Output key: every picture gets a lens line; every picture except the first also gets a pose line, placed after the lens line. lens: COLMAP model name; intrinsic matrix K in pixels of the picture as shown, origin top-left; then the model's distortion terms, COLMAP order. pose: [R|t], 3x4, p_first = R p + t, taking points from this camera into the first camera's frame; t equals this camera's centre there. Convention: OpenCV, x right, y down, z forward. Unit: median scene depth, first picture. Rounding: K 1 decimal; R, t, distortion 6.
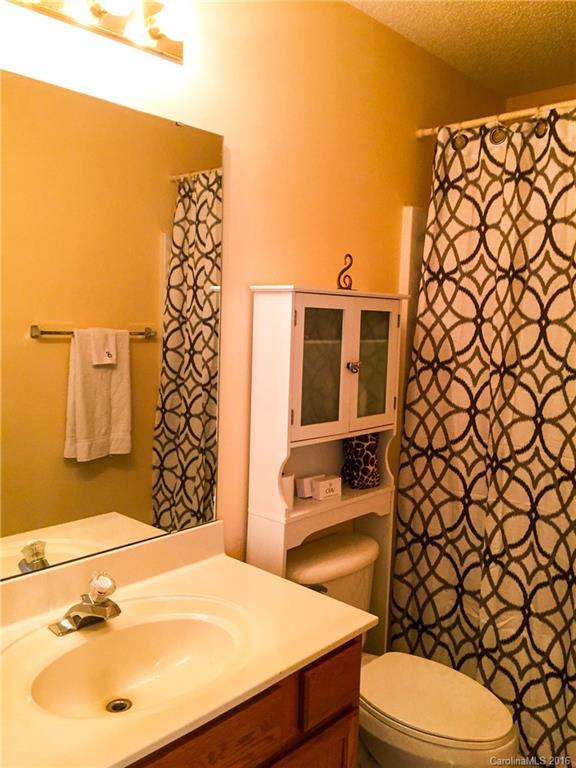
lens RADIAL K [[654.3, 0, 289.1], [0, 654.3, 383.5], [0, 0, 1]] dist [0.089076, -0.104578]
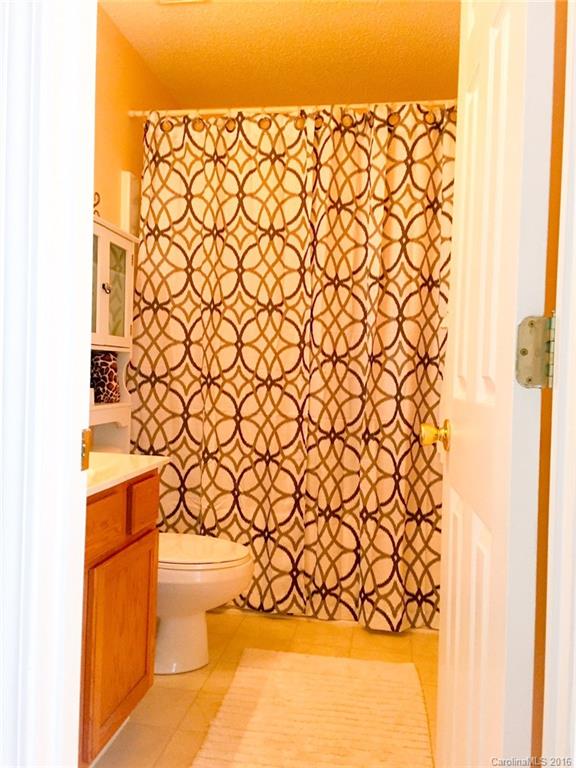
lens RADIAL K [[654.3, 0, 287.4], [0, 654.3, 382.5], [0, 0, 1]] dist [0.089076, -0.104578]
pose [[0.835708, -0.012916, 0.549022, -0.248903], [0.047027, 0.997734, -0.048112, 0.190574], [-0.547157, 0.066026, 0.834422, -0.127283]]
